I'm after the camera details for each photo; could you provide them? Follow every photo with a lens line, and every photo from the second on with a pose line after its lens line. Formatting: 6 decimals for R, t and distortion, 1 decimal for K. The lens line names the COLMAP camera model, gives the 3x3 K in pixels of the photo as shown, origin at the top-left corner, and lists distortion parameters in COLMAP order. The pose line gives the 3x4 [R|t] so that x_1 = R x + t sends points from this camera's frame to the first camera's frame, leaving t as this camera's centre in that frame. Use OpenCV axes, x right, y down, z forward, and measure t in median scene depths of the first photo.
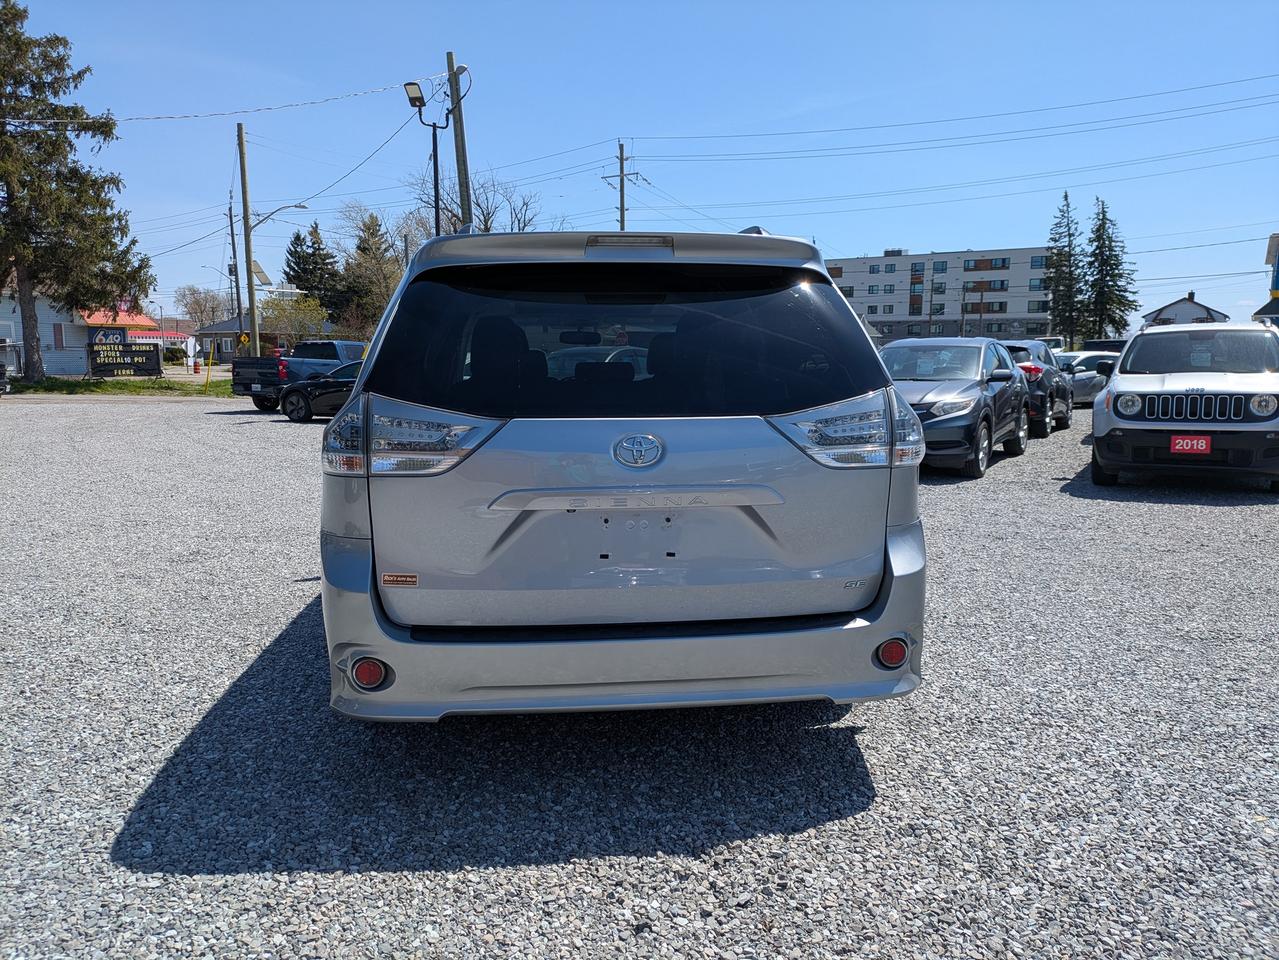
lens RADIAL K [[952.0, 0, 632.9], [0, 952.0, 477.8], [0, 0, 1]] dist [0.038086, -0.020743]
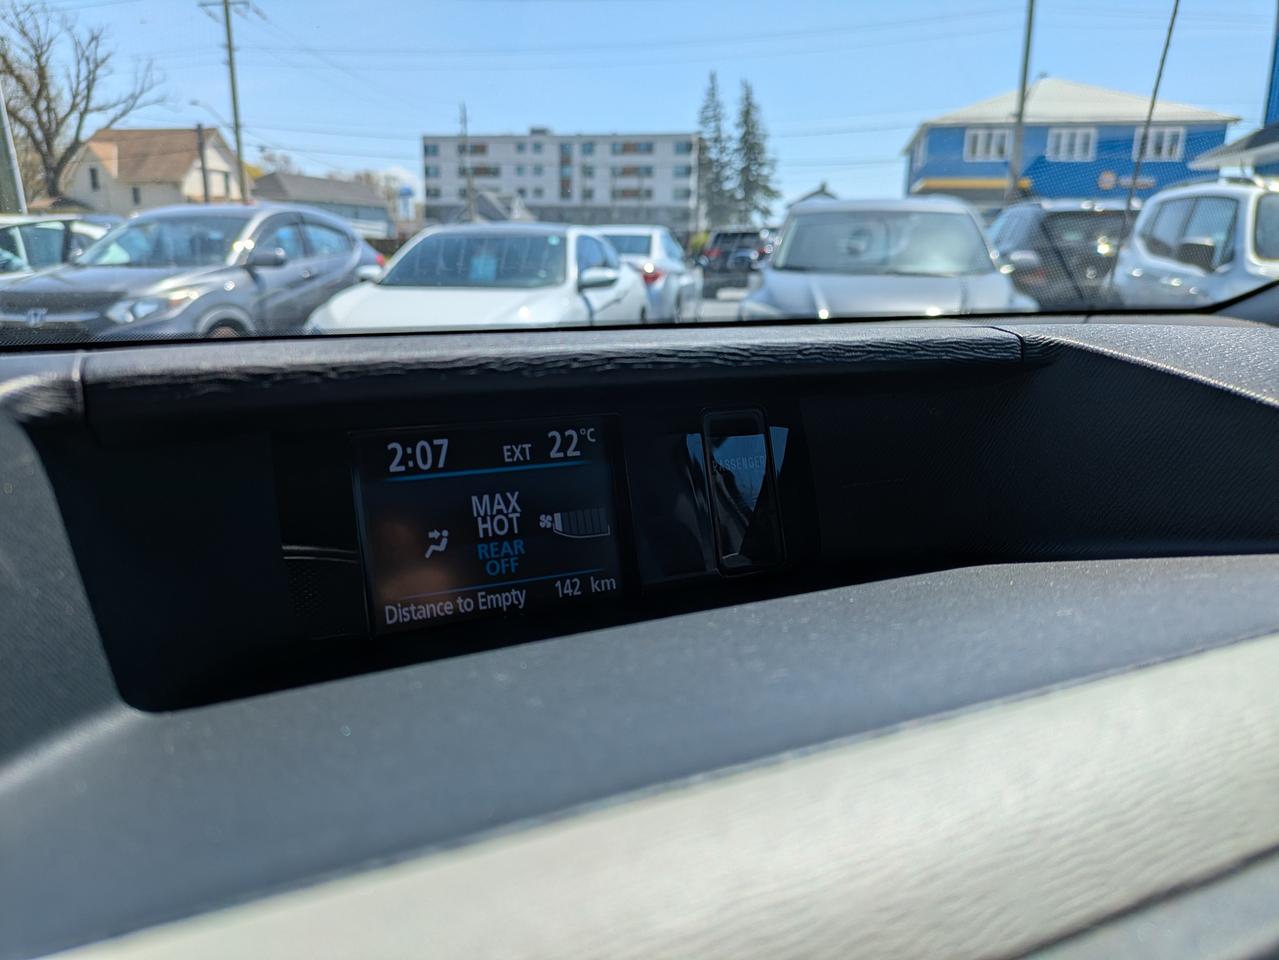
lens RADIAL K [[952.0, 0, 610.1], [0, 952.0, 504.2], [0, 0, 1]] dist [0.038086, -0.020743]
pose [[0.940626, -0.078127, 0.330331, -0.010667], [0.031042, 0.988873, 0.145487, -0.018423], [-0.338022, -0.126595, 0.932585, 0.167686]]
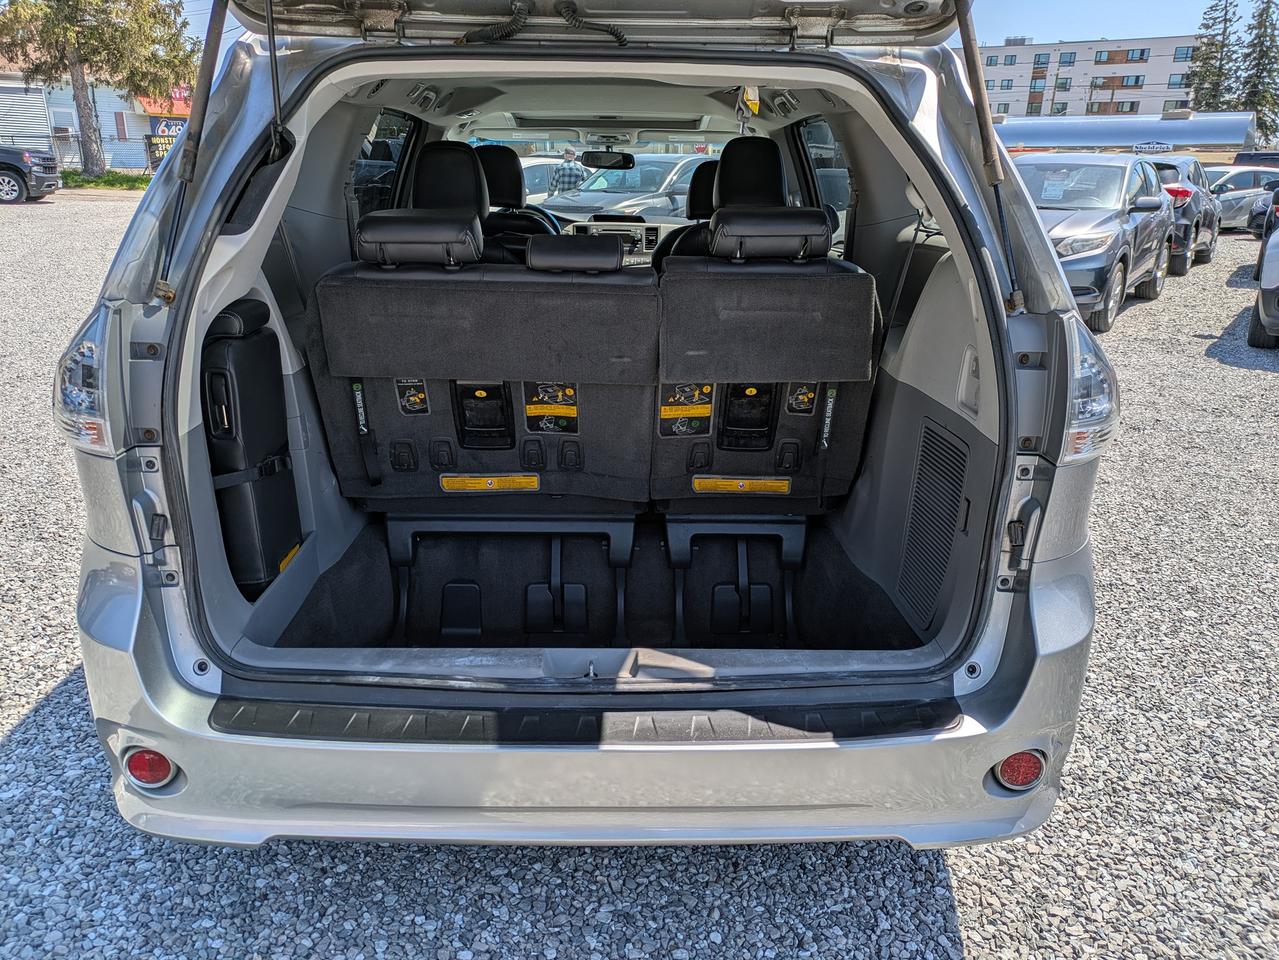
lens RADIAL K [[952.0, 0, 630.4], [0, 952.0, 481.0], [0, 0, 1]] dist [0.038086, -0.020743]
pose [[0.996010, 0.045251, -0.076918, 0.005614], [-0.029044, 0.979353, 0.200063, -0.008485], [0.084383, -0.197030, 0.976759, 0.035092]]
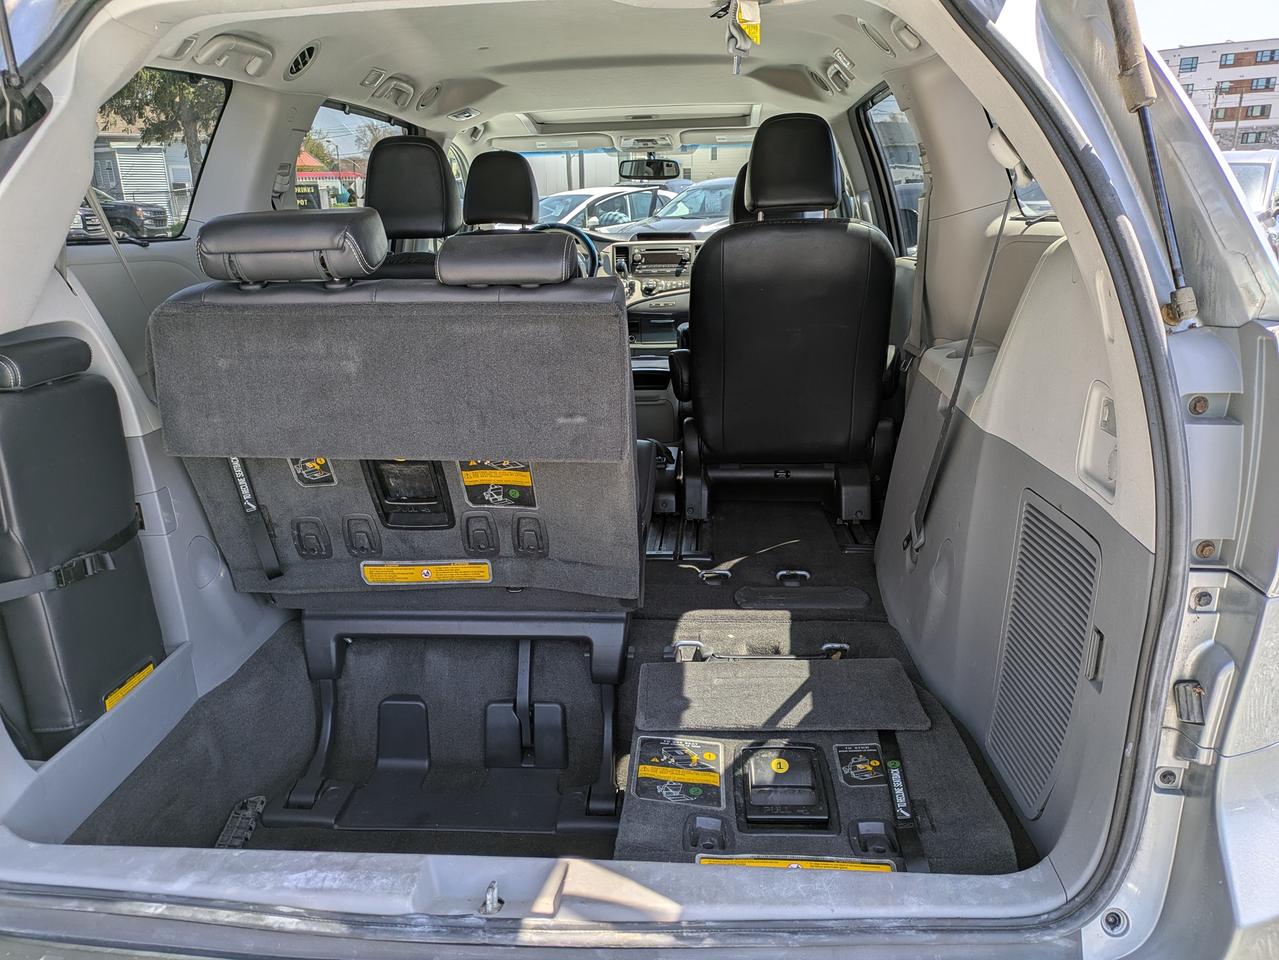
lens RADIAL K [[952.0, 0, 623.8], [0, 952.0, 489.2], [0, 0, 1]] dist [0.038086, -0.020743]
pose [[0.981866, 0.034822, -0.186351, 0.010263], [-0.001108, 0.984022, 0.178042, -0.007974], [0.189573, -0.174607, 0.966216, 0.054551]]
